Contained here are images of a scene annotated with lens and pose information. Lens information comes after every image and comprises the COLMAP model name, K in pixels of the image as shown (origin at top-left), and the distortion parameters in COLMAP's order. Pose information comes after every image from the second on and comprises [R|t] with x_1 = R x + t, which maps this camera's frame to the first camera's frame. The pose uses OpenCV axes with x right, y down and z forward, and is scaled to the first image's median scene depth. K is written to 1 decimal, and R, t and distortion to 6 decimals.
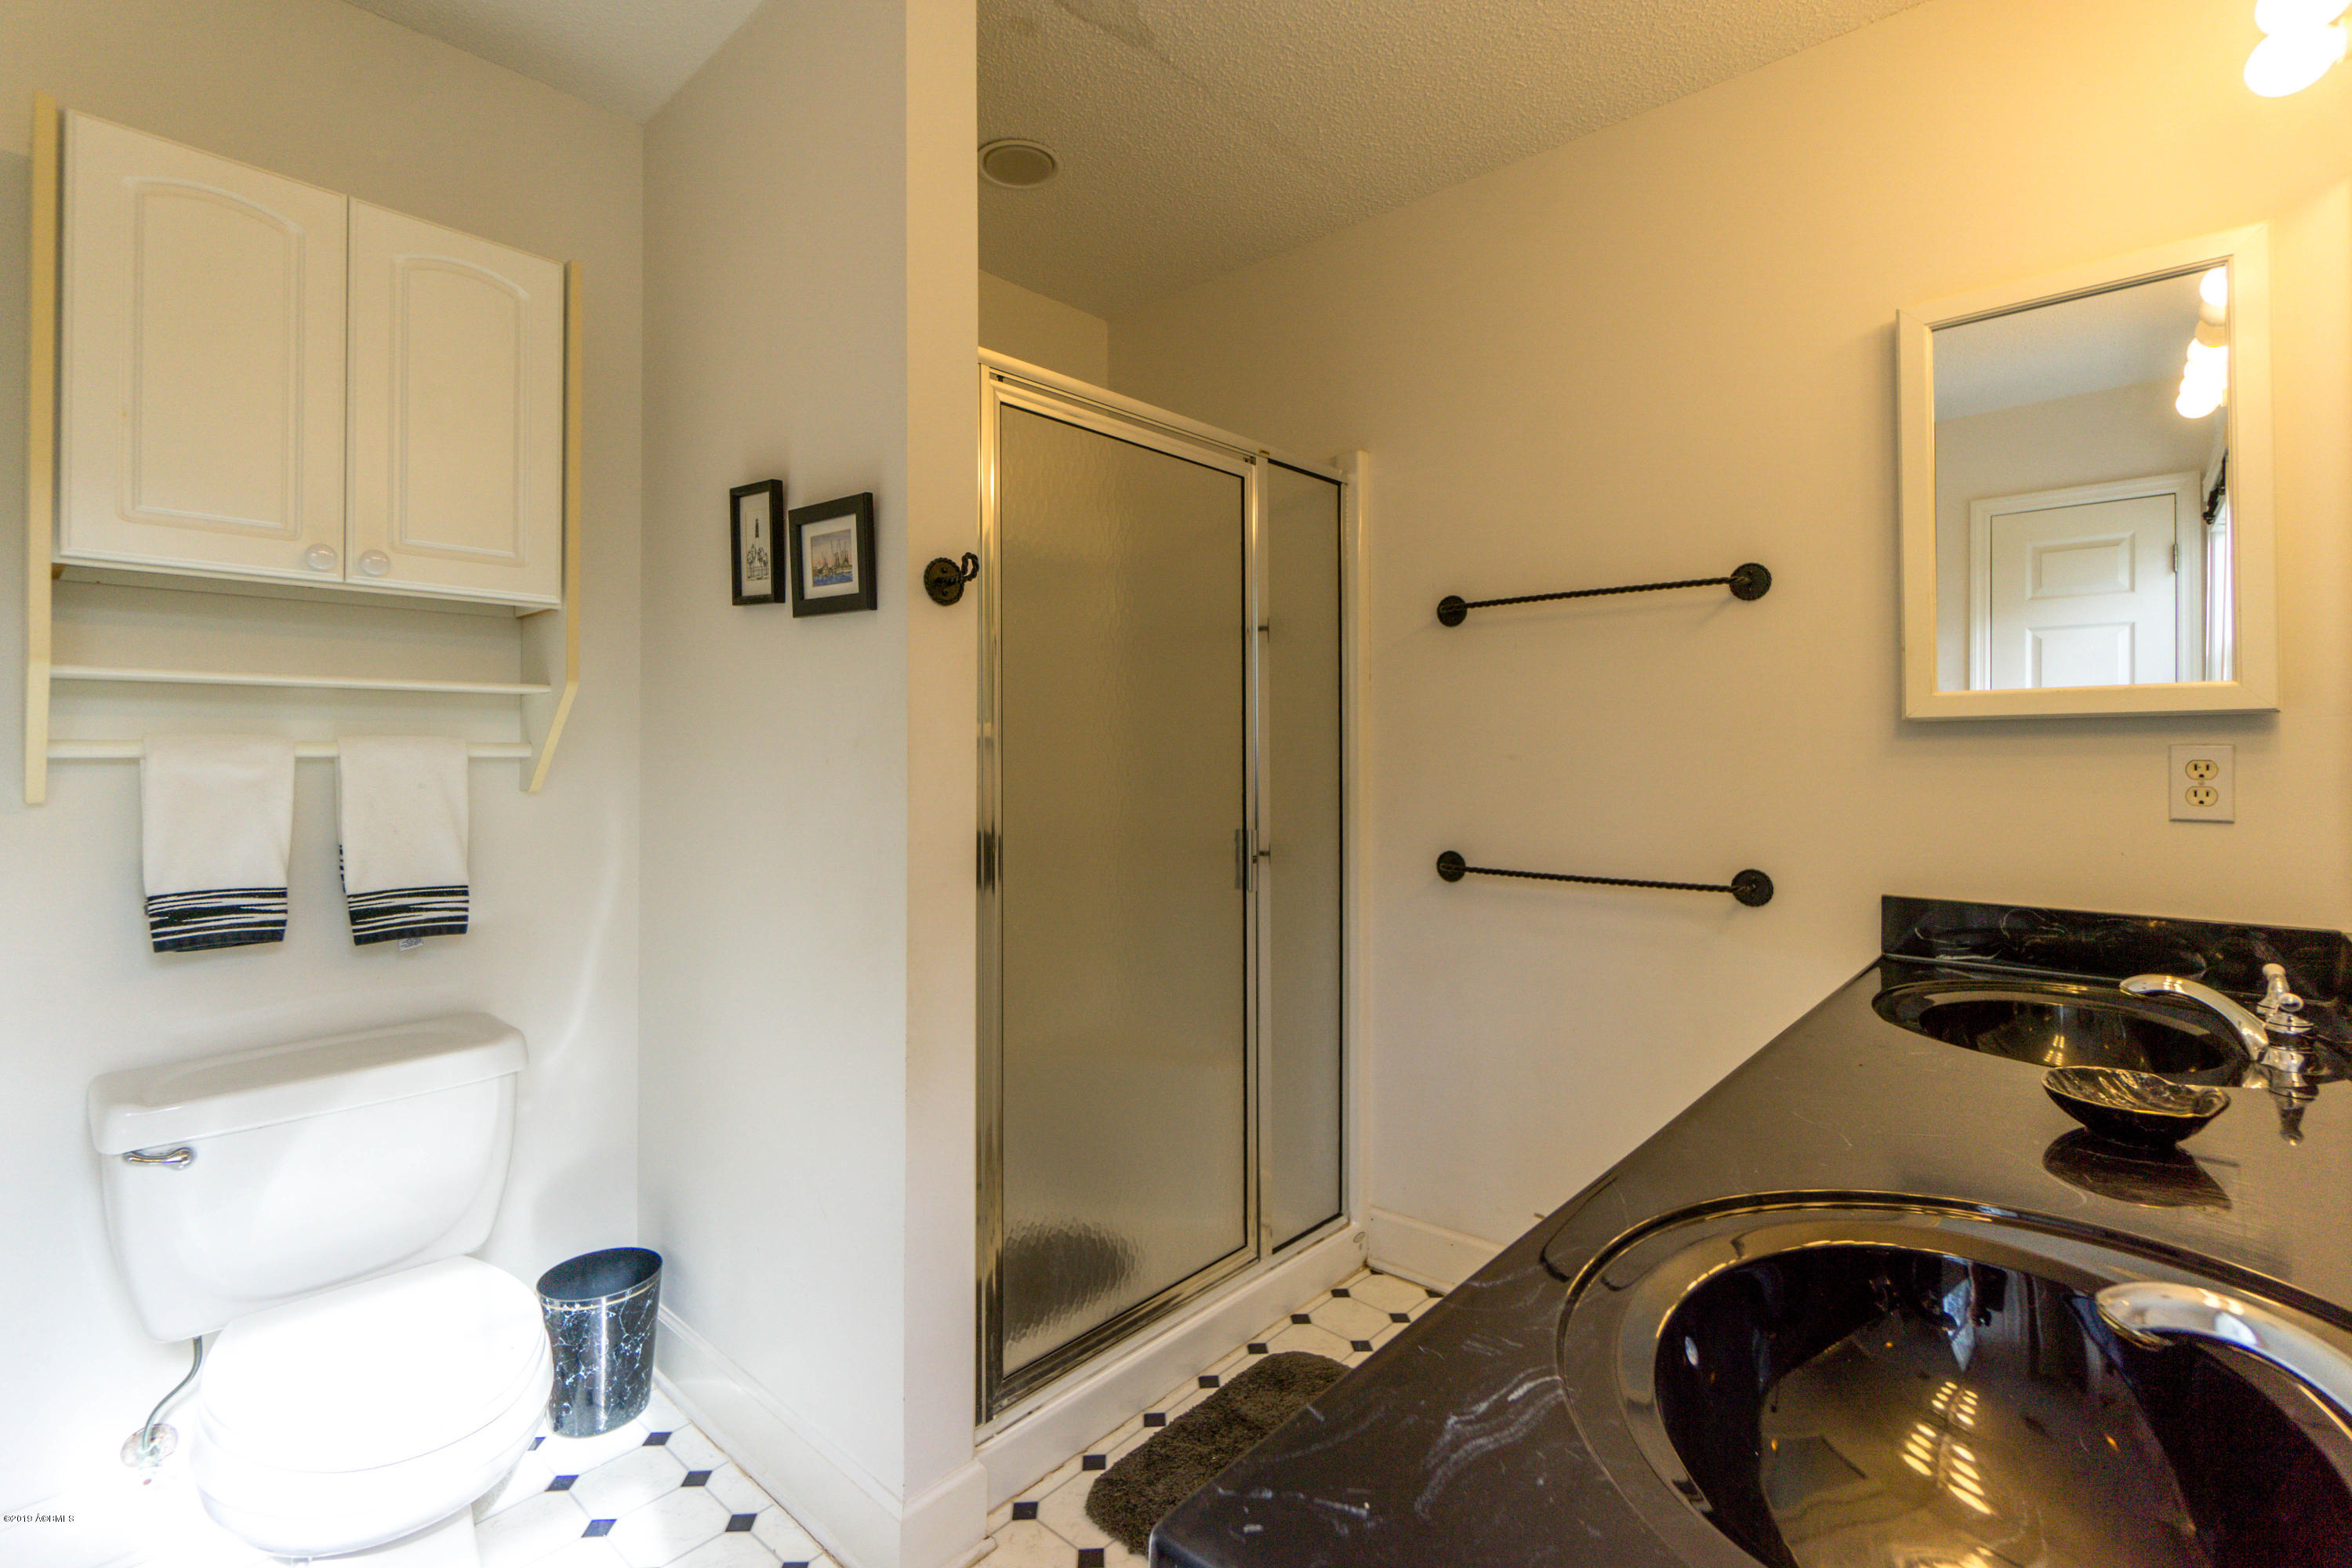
lens RADIAL K [[1058.4, 0, 1168.7], [0, 1058.4, 766.6], [0, 0, 1]] dist [-0.000929, 0.000093]
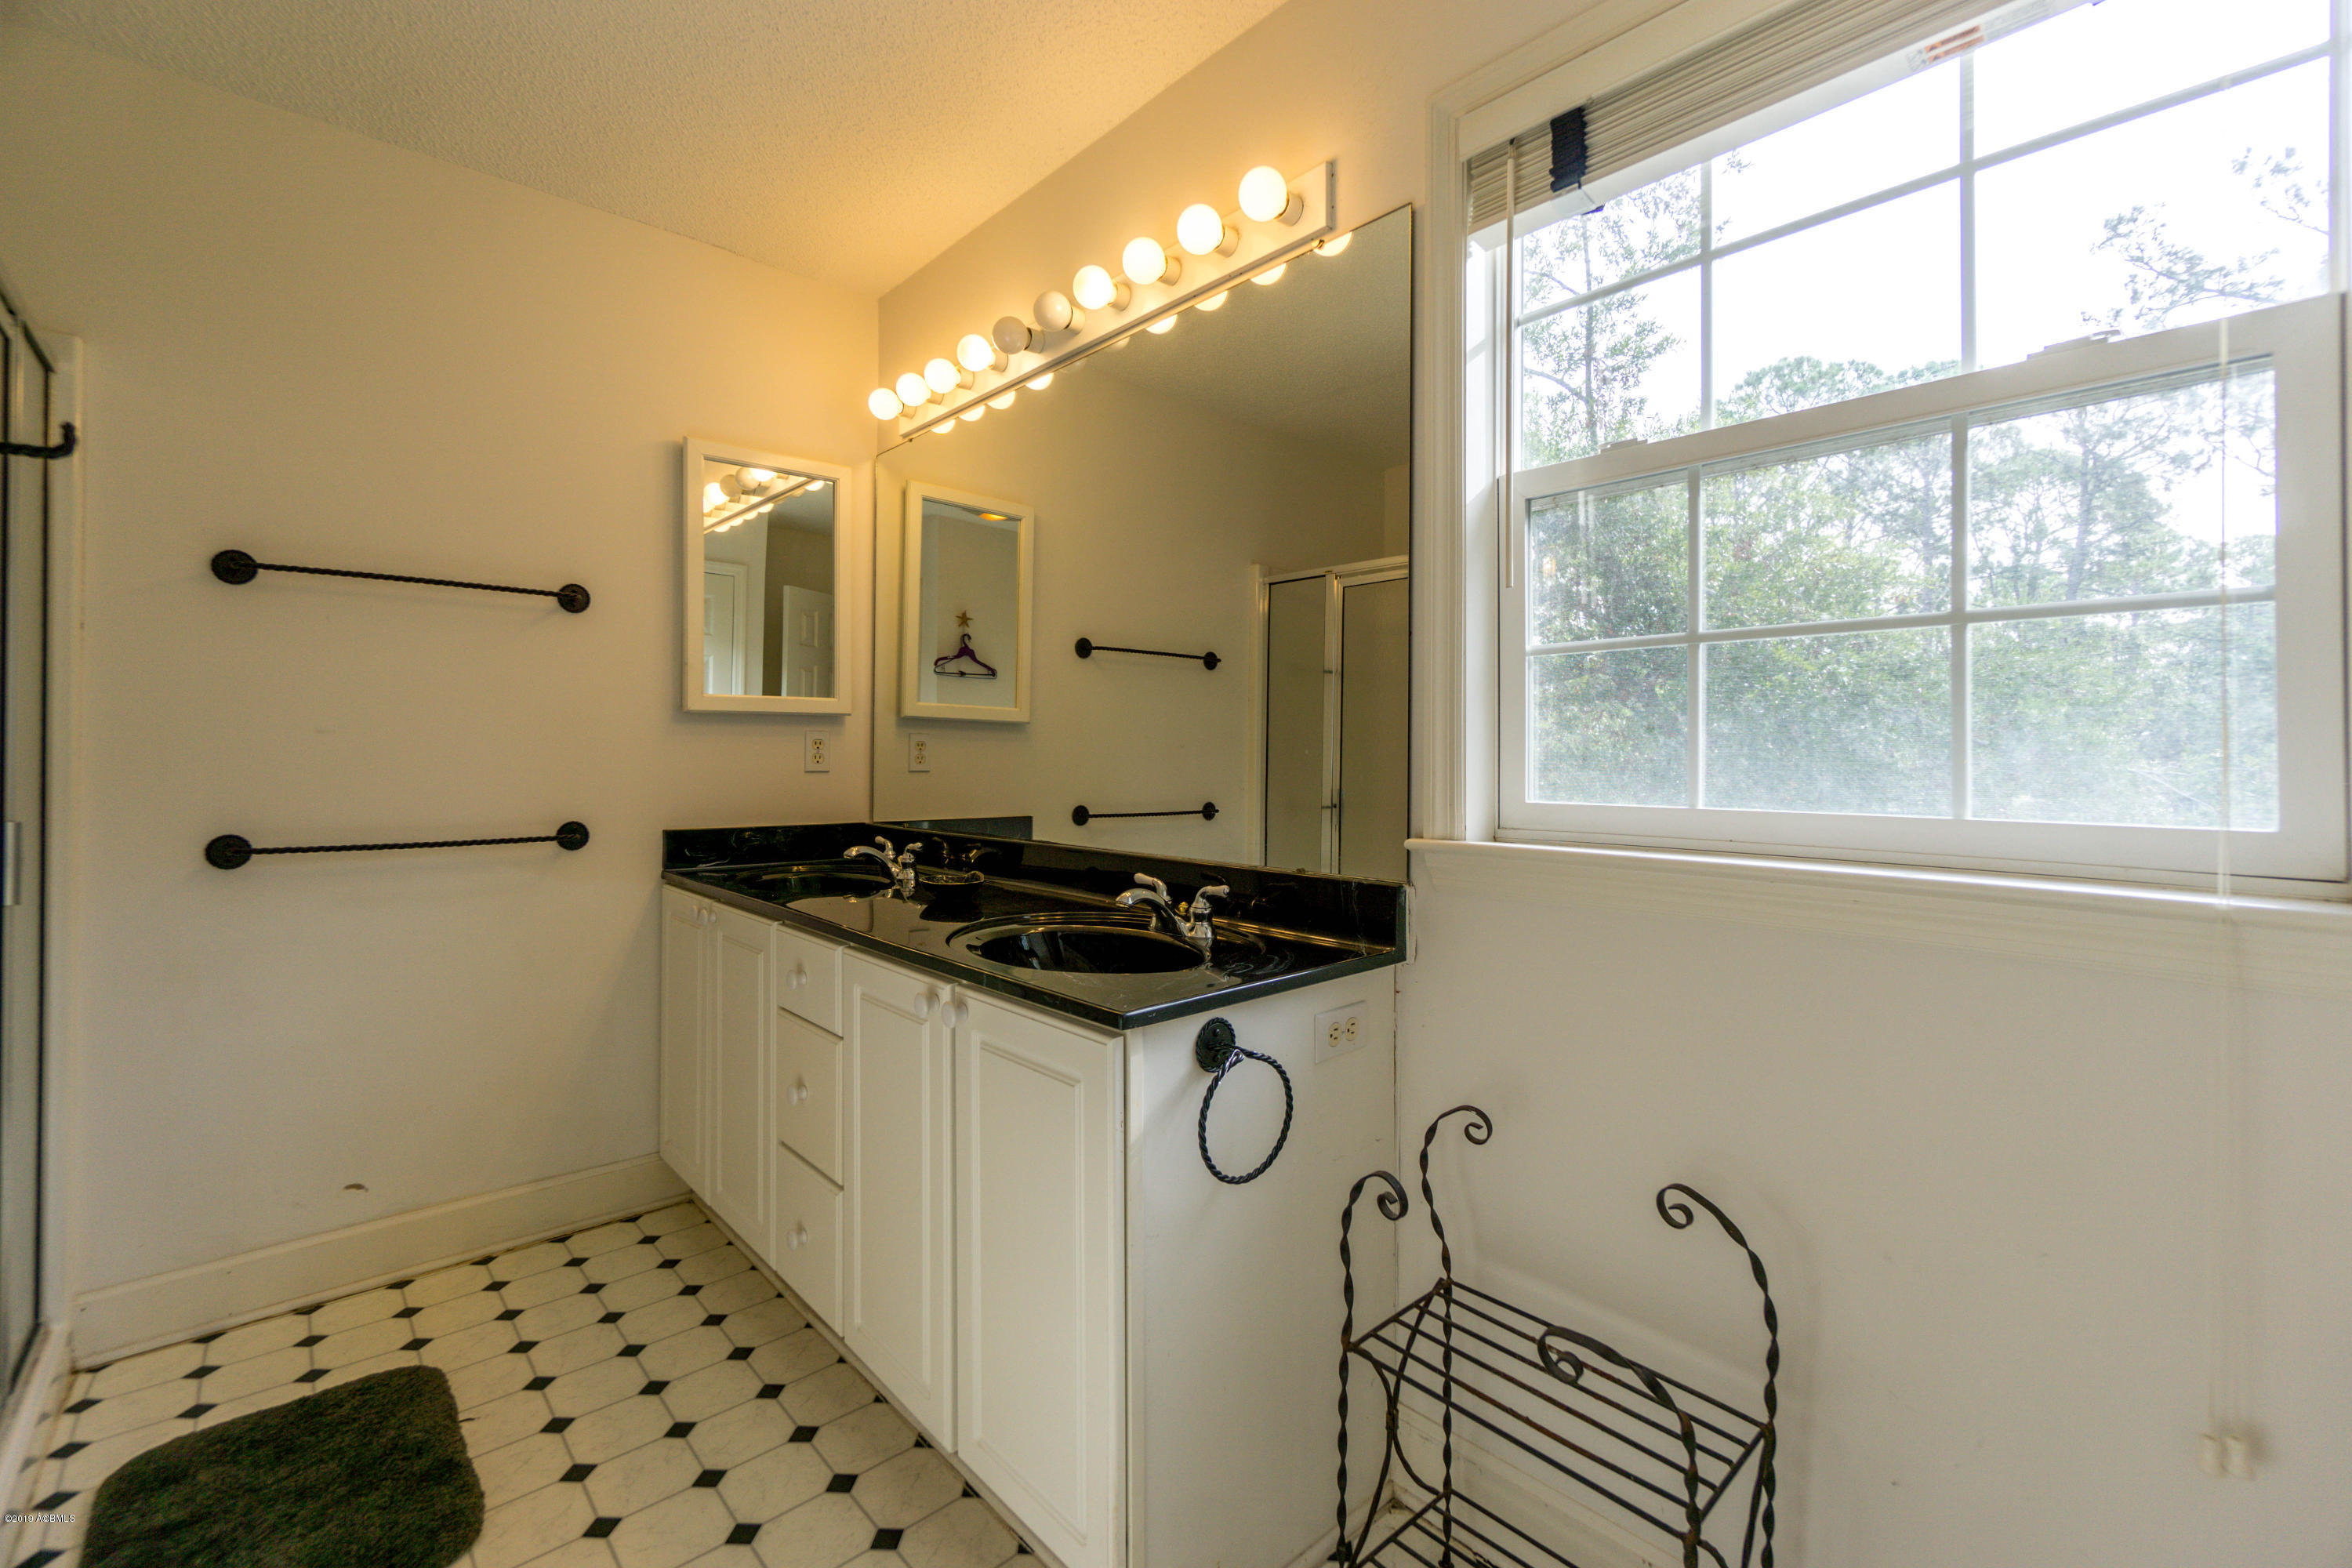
lens RADIAL K [[1019.0, 0, 1179.9], [0, 1019.0, 765.5], [0, 0, 1]] dist [-0.001810, 0.000038]
pose [[0.106464, -0.013560, 0.994224, -0.605851], [0.001351, 0.999908, 0.013493, 0.013534], [-0.994316, -0.000093, 0.106472, 0.129195]]
